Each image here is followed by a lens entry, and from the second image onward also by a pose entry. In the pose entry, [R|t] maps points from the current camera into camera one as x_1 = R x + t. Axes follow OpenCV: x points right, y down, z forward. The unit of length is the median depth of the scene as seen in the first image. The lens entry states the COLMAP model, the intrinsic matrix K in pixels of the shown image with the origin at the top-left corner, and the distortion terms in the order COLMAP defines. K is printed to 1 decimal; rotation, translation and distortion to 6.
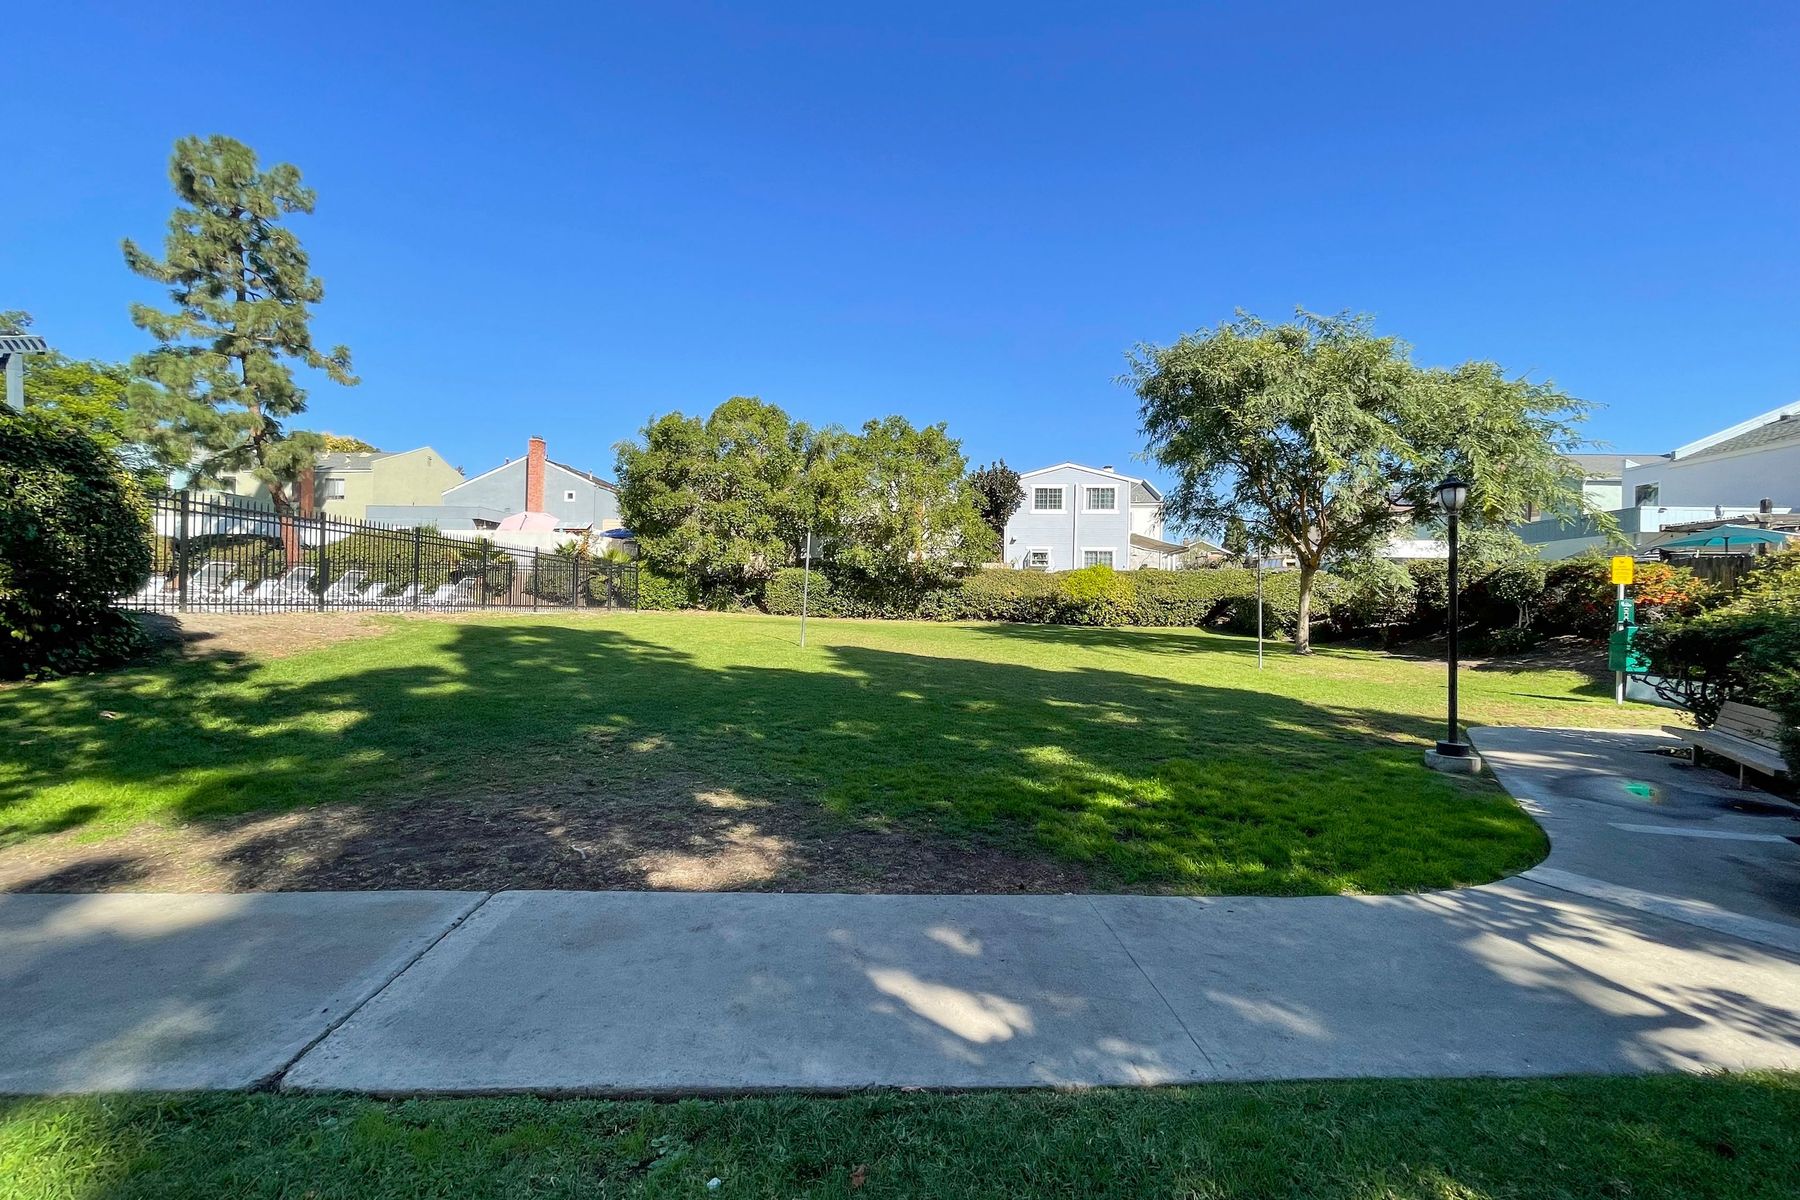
lens RADIAL K [[723.0, 0, 899.7], [0, 723.0, 613.8], [0, 0, 1]] dist [0.025359, -0.009522]
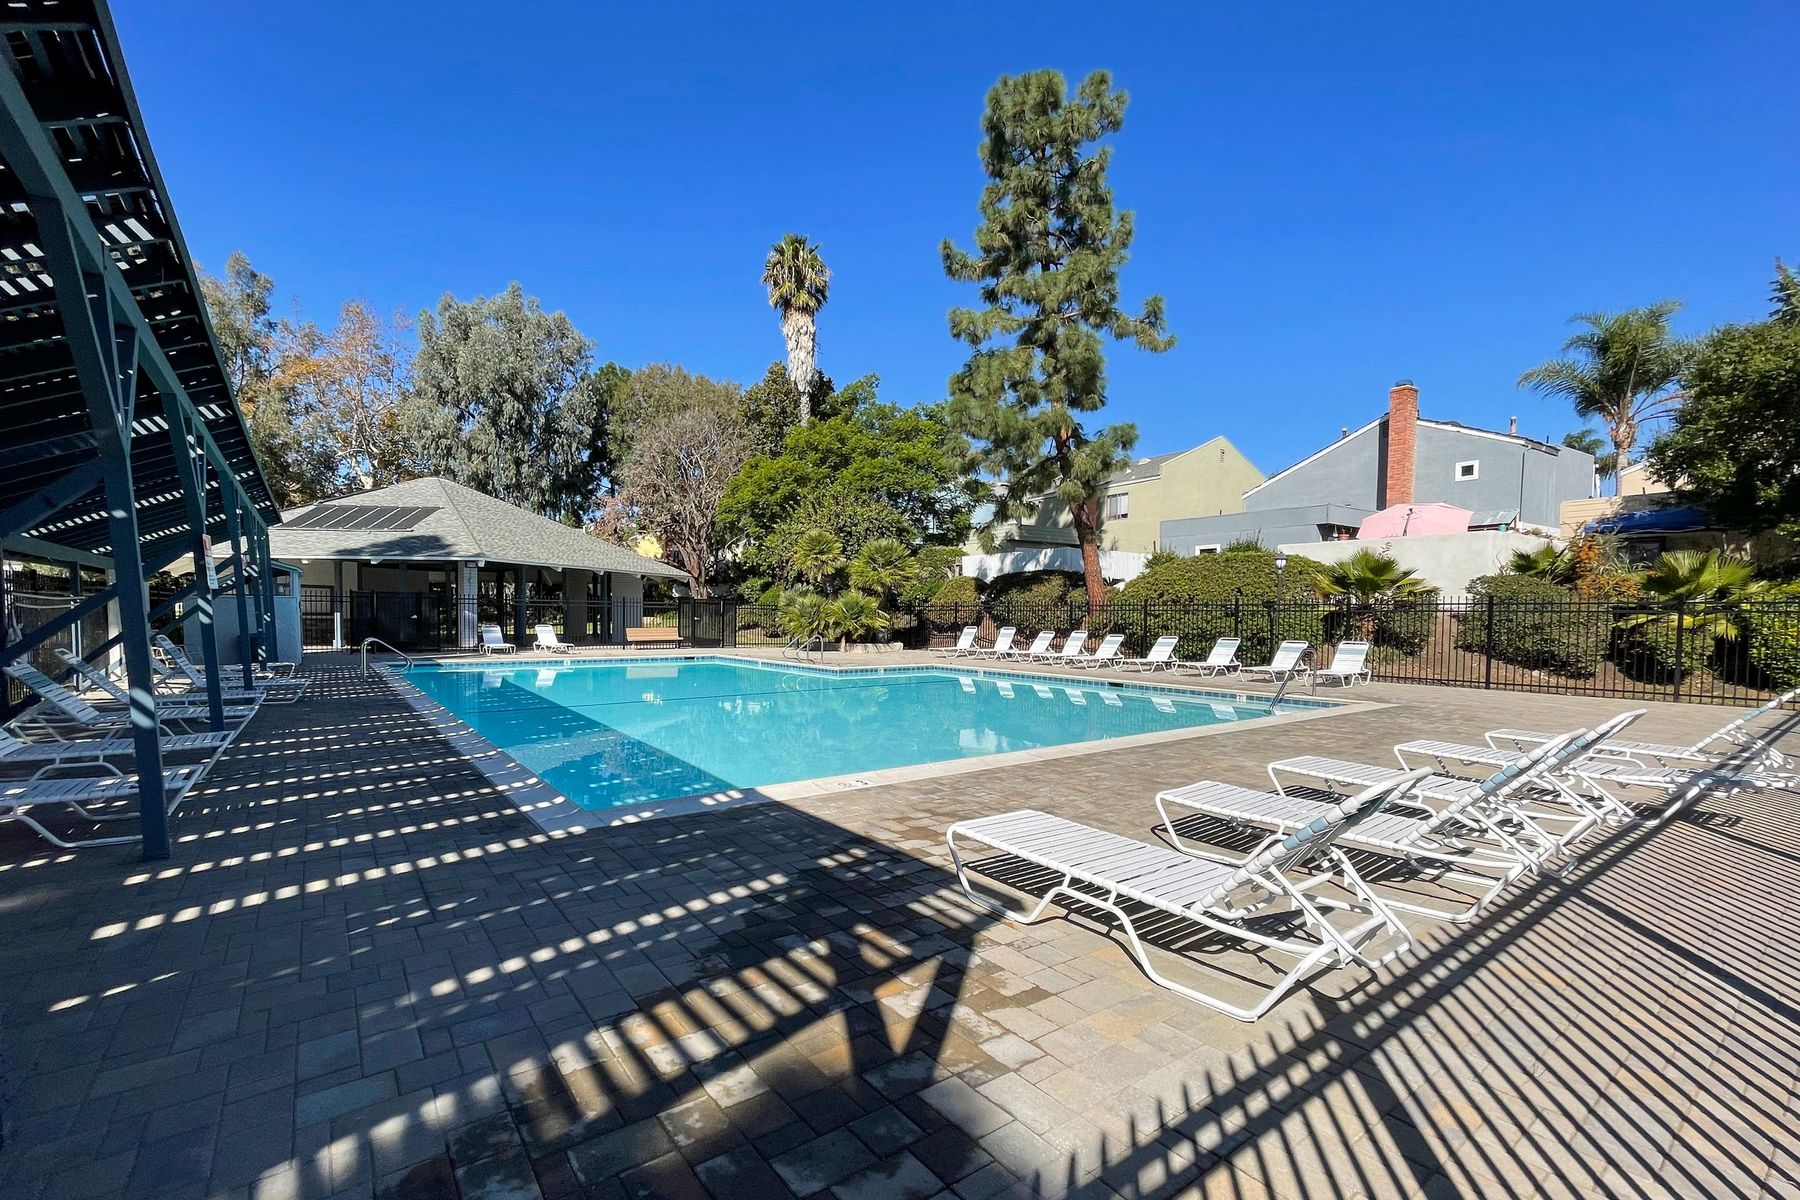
lens RADIAL K [[785.8, 0, 900.0], [0, 785.8, 600.0], [0, 0, 1]] dist [-0.000103, -0.000015]
pose [[0.657336, -0.028761, -0.753049, -0.364544], [-0.001748, 0.999211, -0.039688, -0.044020], [0.753596, 0.027405, 0.656766, 0.329692]]
